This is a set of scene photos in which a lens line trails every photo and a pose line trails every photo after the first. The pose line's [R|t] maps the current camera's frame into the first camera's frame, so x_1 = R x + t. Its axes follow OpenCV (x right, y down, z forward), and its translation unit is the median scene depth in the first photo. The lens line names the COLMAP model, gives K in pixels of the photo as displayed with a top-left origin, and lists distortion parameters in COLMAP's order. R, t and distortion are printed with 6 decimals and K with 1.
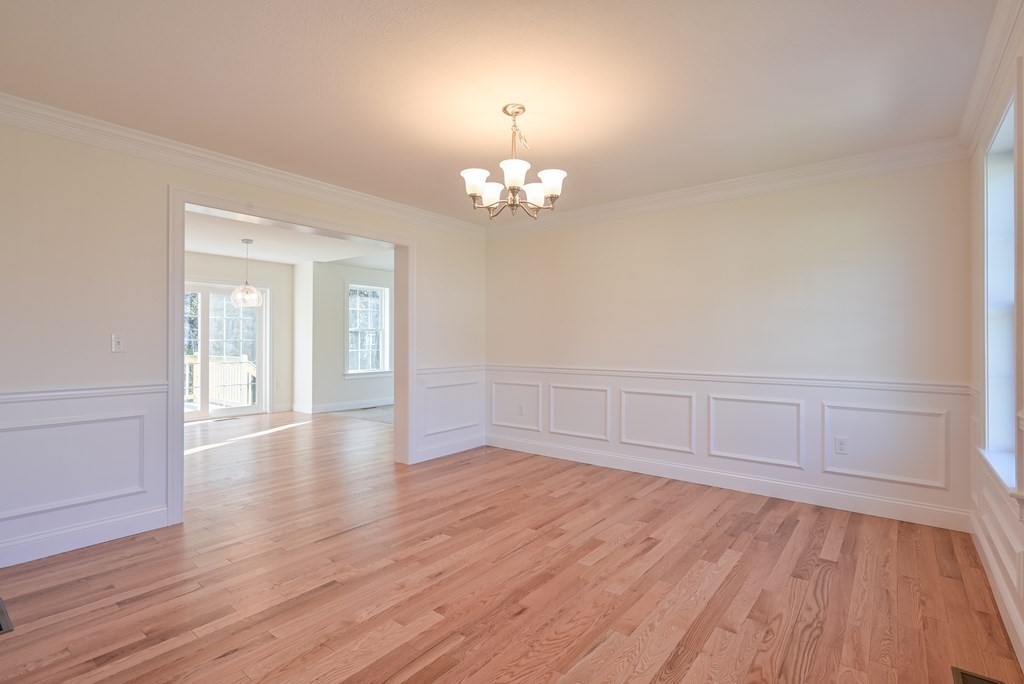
lens RADIAL K [[485.9, 0, 512.3], [0, 485.9, 339.9], [0, 0, 1]] dist [0.002952, 0.000844]
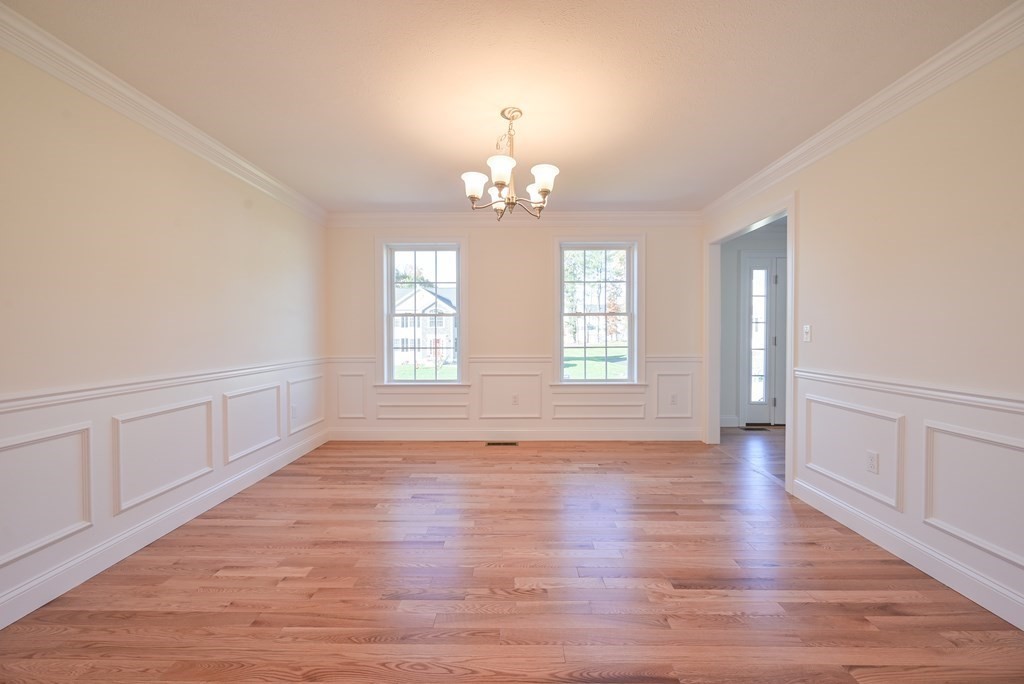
lens RADIAL K [[402.6, 0, 510.1], [0, 402.6, 339.3], [0, 0, 1]] dist [-0.003753, 0.000785]
pose [[-0.607902, -0.014971, 0.793871, -0.576697], [-0.000135, 0.999824, 0.018752, 0.000477], [-0.794012, 0.011292, -0.607797, 1.267318]]
